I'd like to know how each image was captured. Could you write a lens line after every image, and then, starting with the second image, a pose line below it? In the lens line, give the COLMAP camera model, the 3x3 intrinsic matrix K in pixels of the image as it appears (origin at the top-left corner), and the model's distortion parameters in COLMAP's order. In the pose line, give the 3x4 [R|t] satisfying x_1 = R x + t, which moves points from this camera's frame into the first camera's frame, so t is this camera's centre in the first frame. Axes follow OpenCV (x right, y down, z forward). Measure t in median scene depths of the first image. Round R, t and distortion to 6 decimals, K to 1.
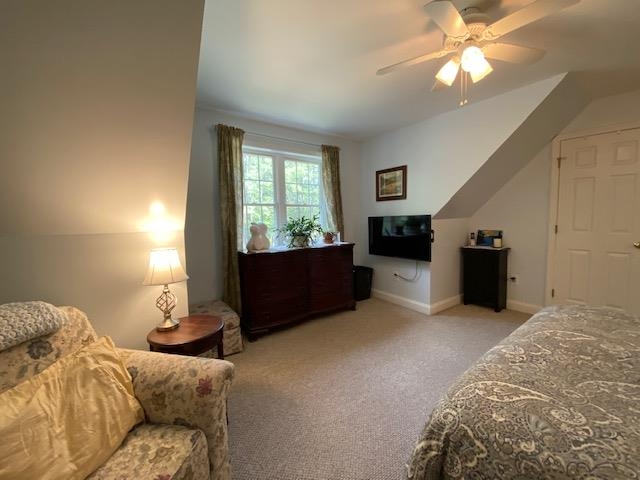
lens RADIAL K [[258.4, 0, 318.0], [0, 258.4, 235.7], [0, 0, 1]] dist [0.041368, -0.028954]
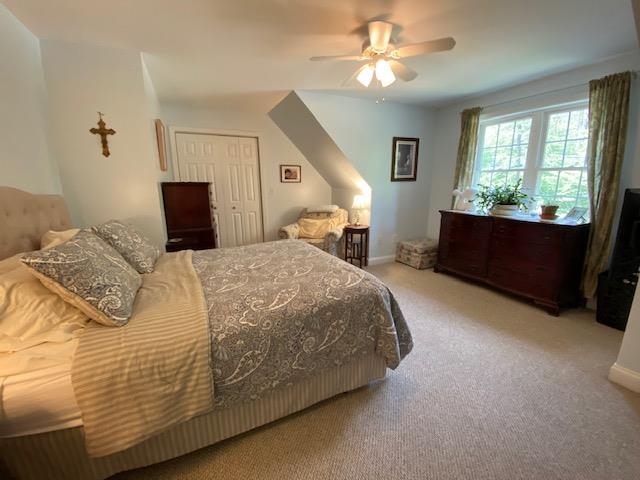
lens RADIAL K [[258.4, 0, 318.0], [0, 258.4, 235.7], [0, 0, 1]] dist [0.041368, -0.028954]
pose [[-0.165247, 0.235044, -0.957835, 1.021981], [-0.044455, 0.968424, 0.245312, -0.097450], [0.985250, 0.083117, -0.149581, 0.475618]]
